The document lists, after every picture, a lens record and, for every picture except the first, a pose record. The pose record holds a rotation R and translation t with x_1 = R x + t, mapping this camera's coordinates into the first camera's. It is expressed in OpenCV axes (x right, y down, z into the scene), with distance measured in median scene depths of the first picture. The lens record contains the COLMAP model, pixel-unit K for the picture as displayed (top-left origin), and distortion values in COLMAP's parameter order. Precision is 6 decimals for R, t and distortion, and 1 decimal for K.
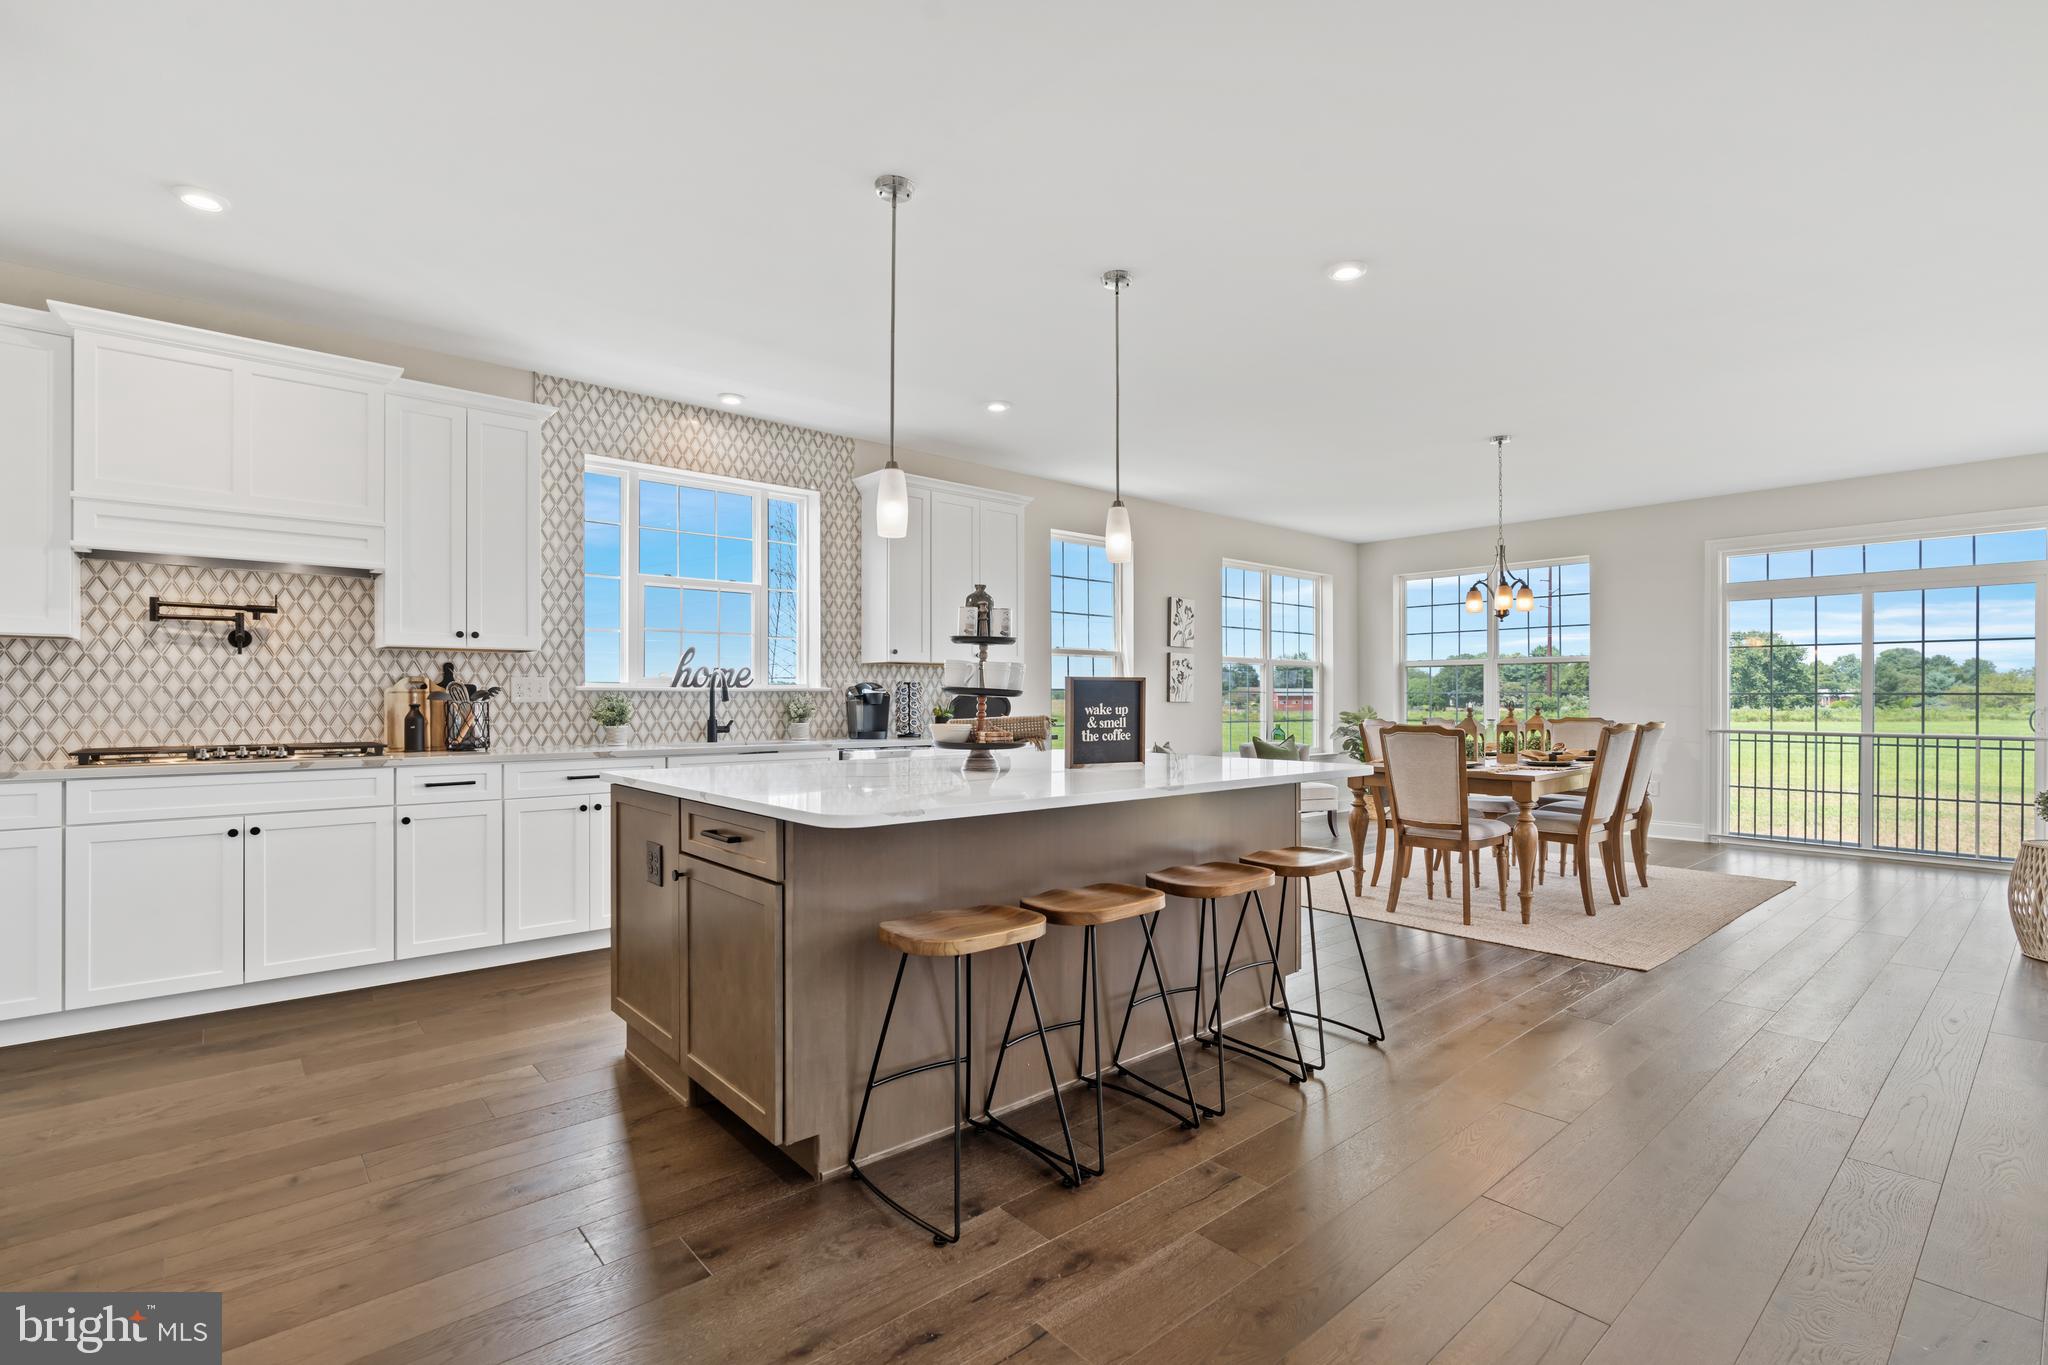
lens RADIAL K [[939.8, 0, 1038.8], [0, 939.8, 698.4], [0, 0, 1]] dist [-0.004572, 0.000848]
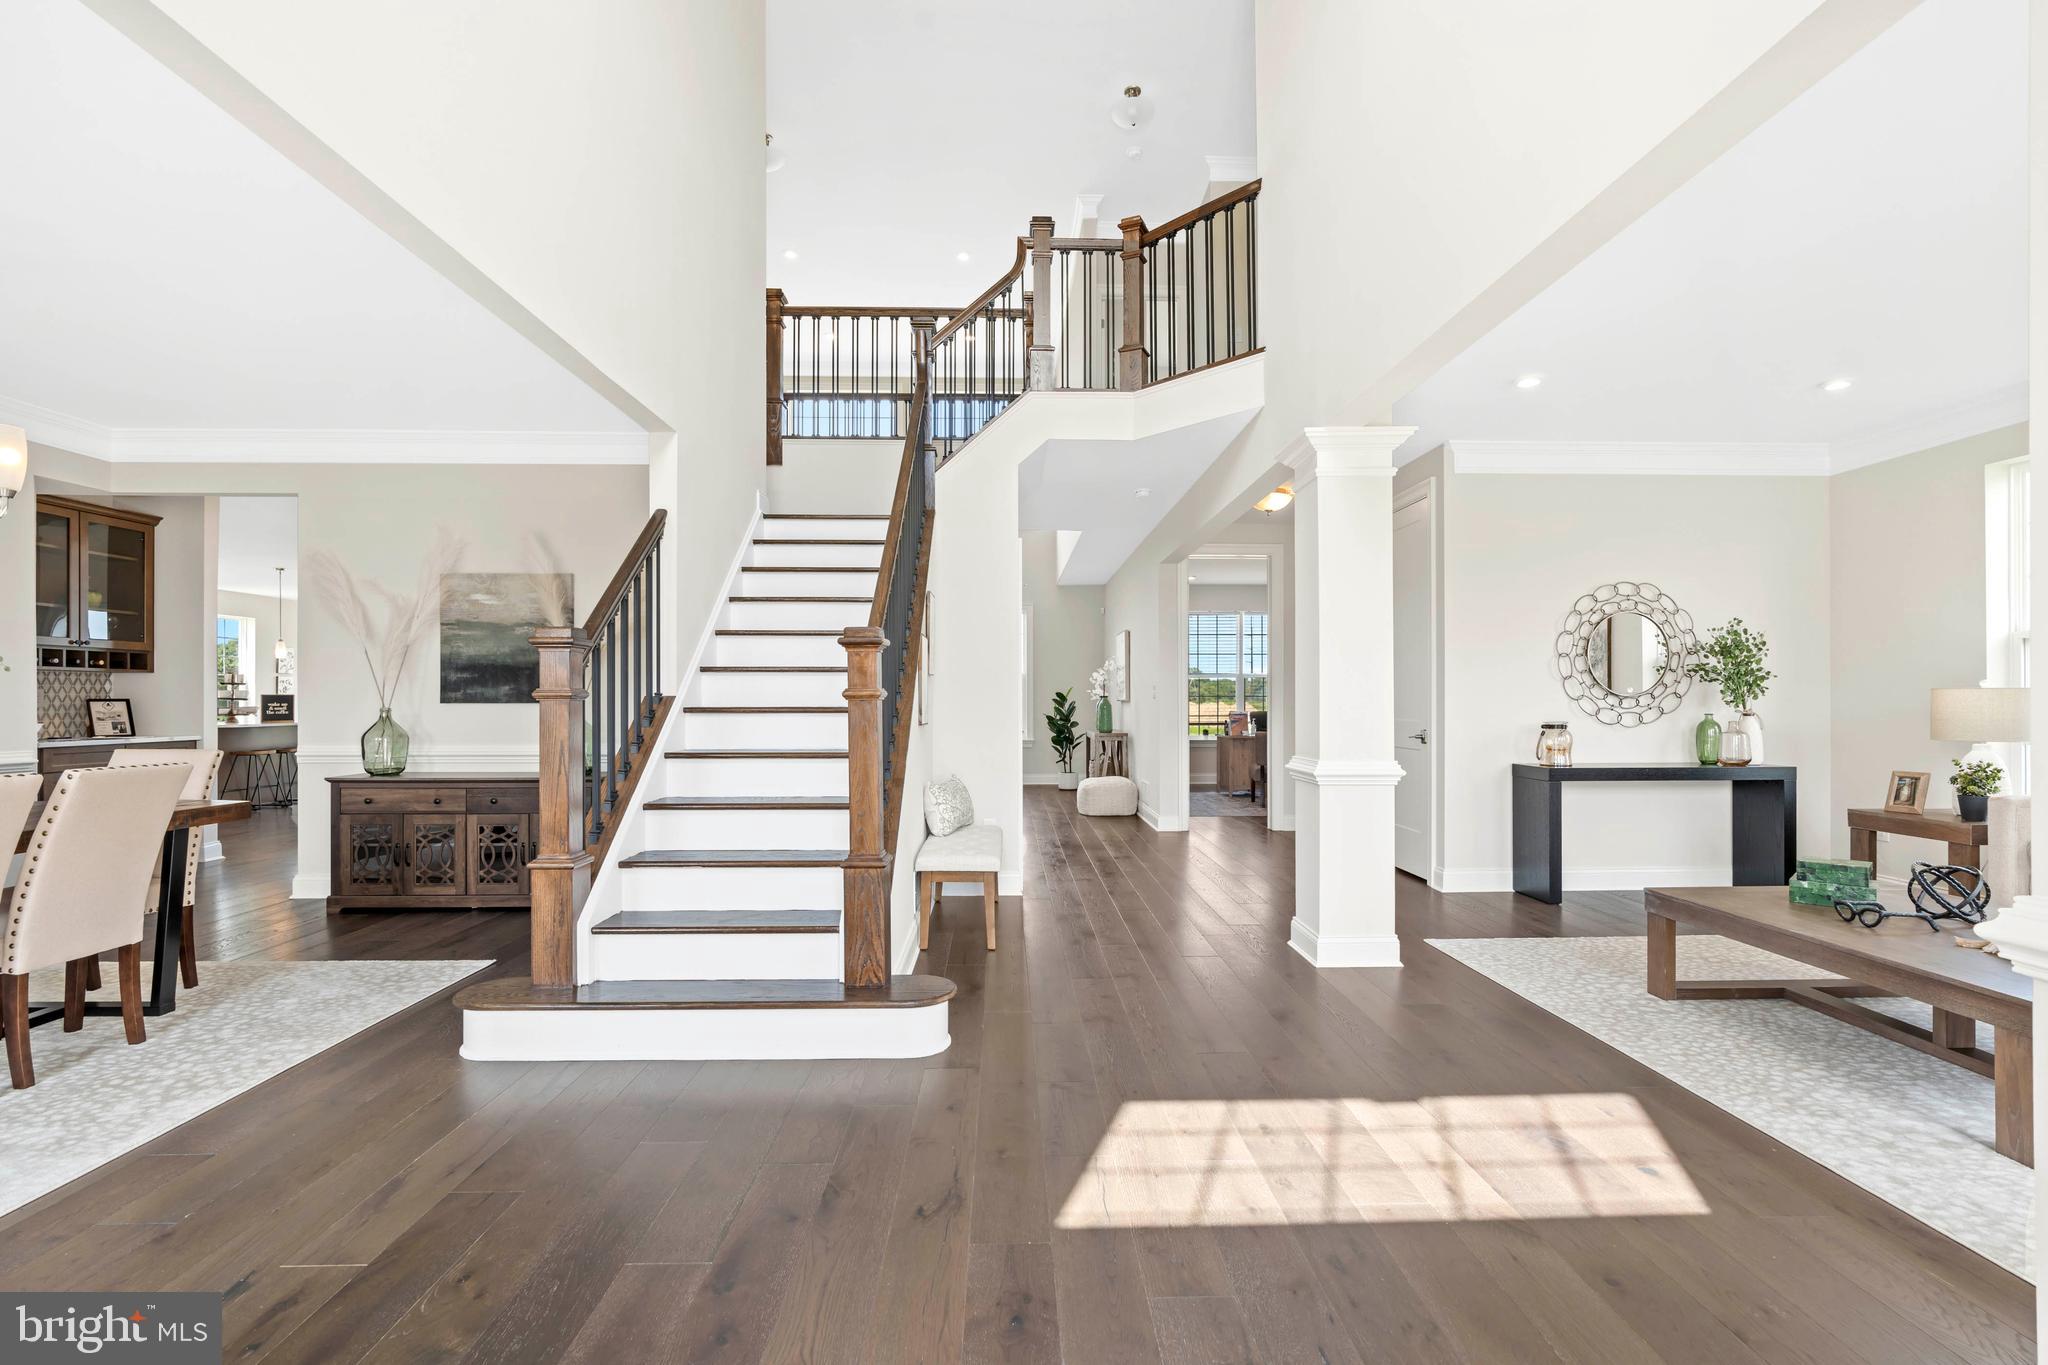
lens RADIAL K [[923.9, 0, 1031.8], [0, 923.9, 692.6], [0, 0, 1]] dist [-0.006661, 0.000199]
pose [[0.642798, 0.004669, 0.766021, -0.510539], [0.000693, 0.999977, -0.006677, -0.004715], [-0.766035, 0.004823, 0.642780, -2.268815]]
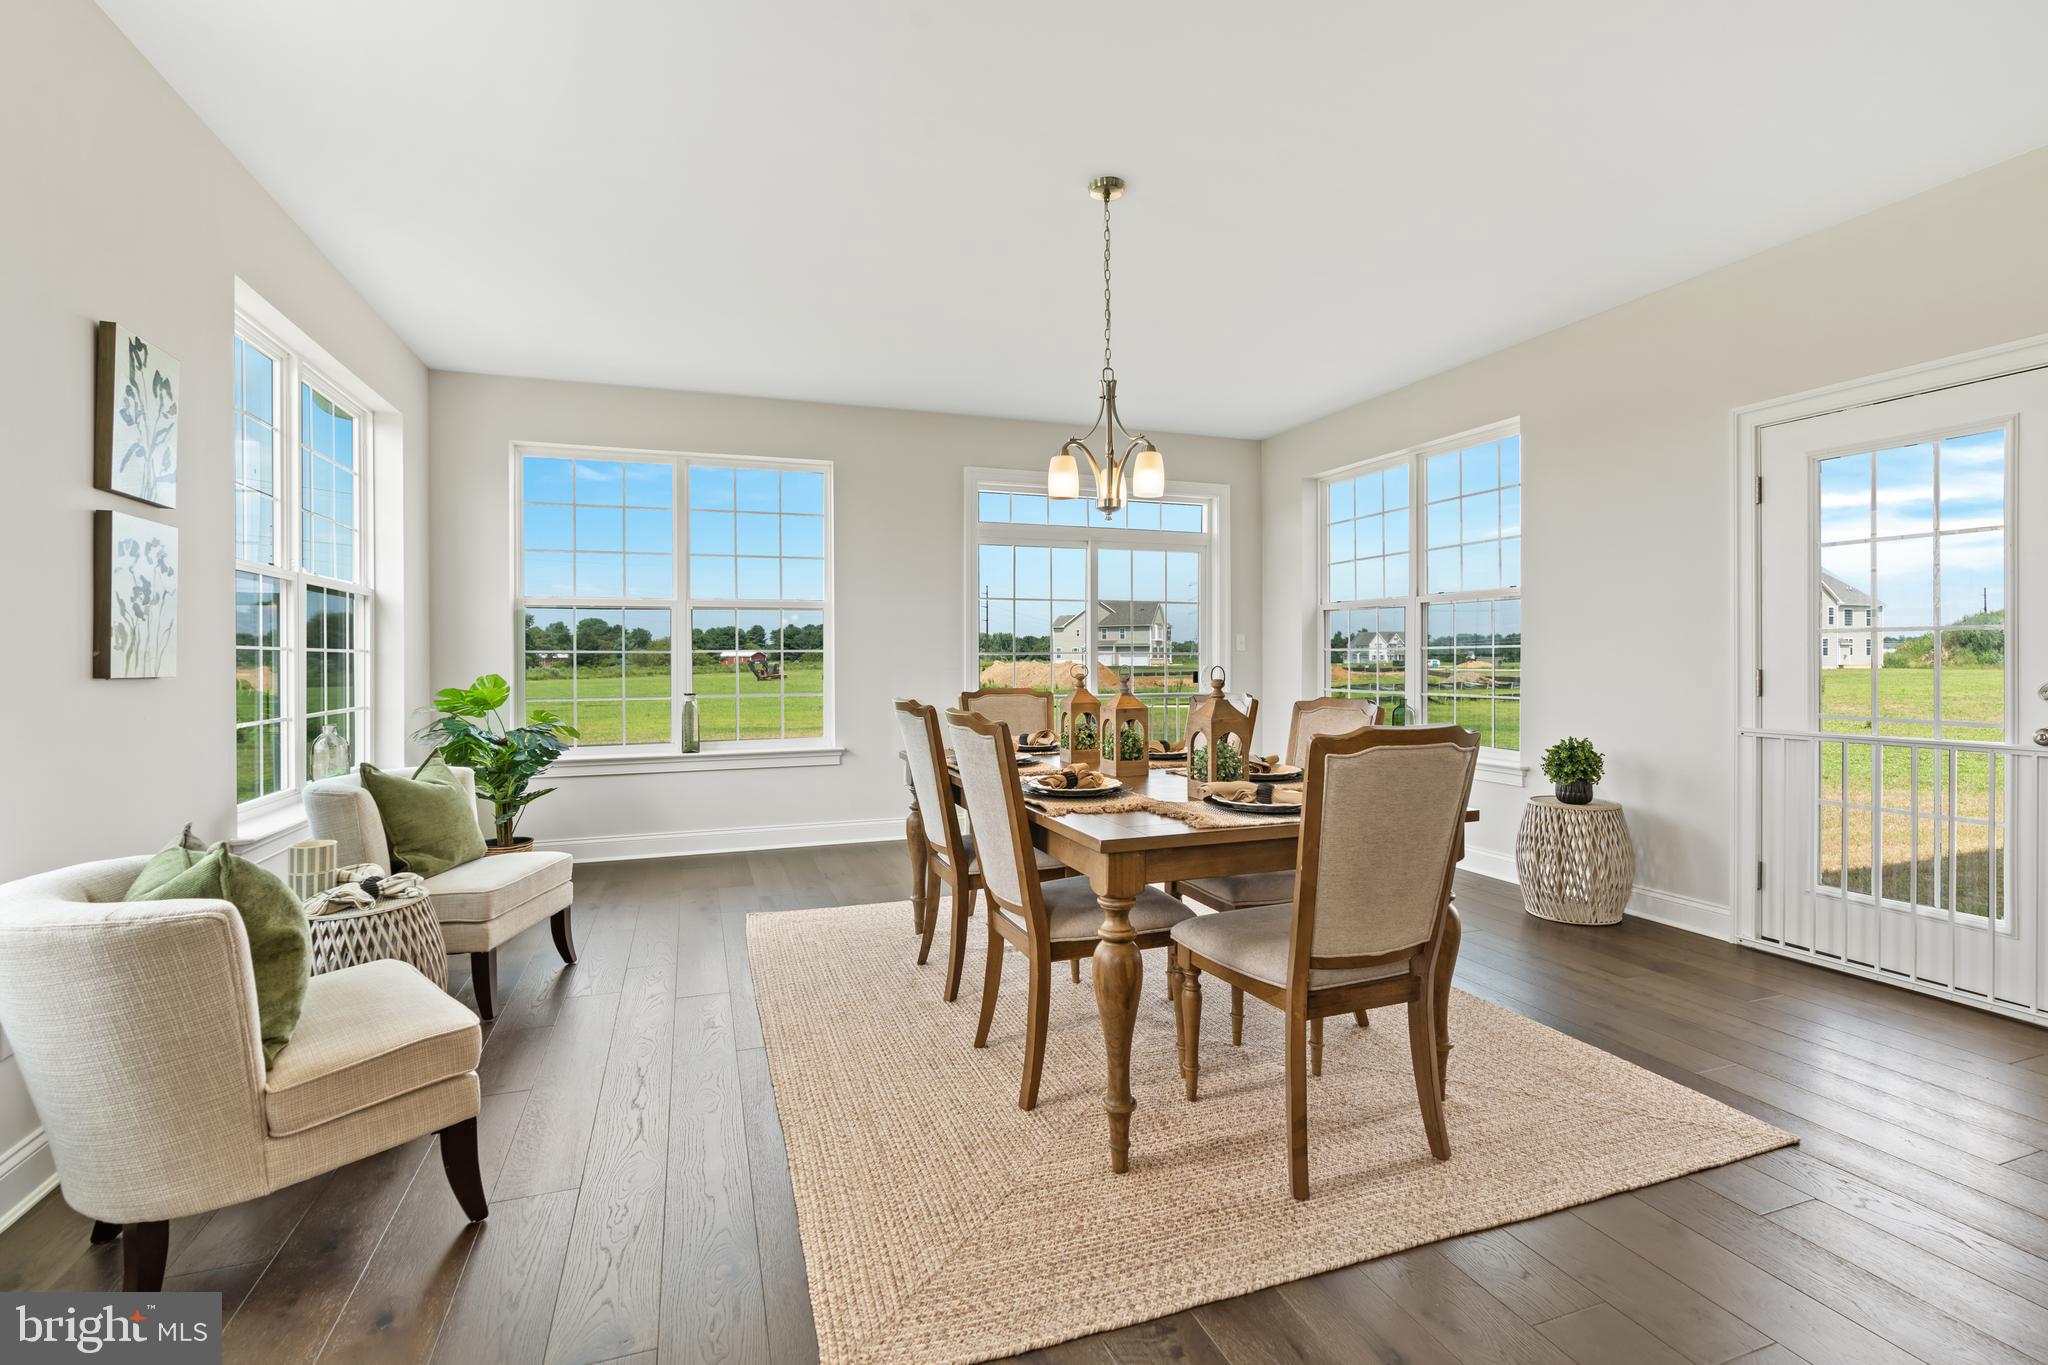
lens RADIAL K [[932.7, 0, 1023.9], [0, 932.7, 657.7], [0, 0, 1]] dist [-0.003429, -0.000109]
pose [[0.373317, -0.002252, 0.927701, -0.037930], [0.005056, 0.999987, 0.000392, -0.002617], [-0.927690, 0.004544, 0.373323, 1.022923]]
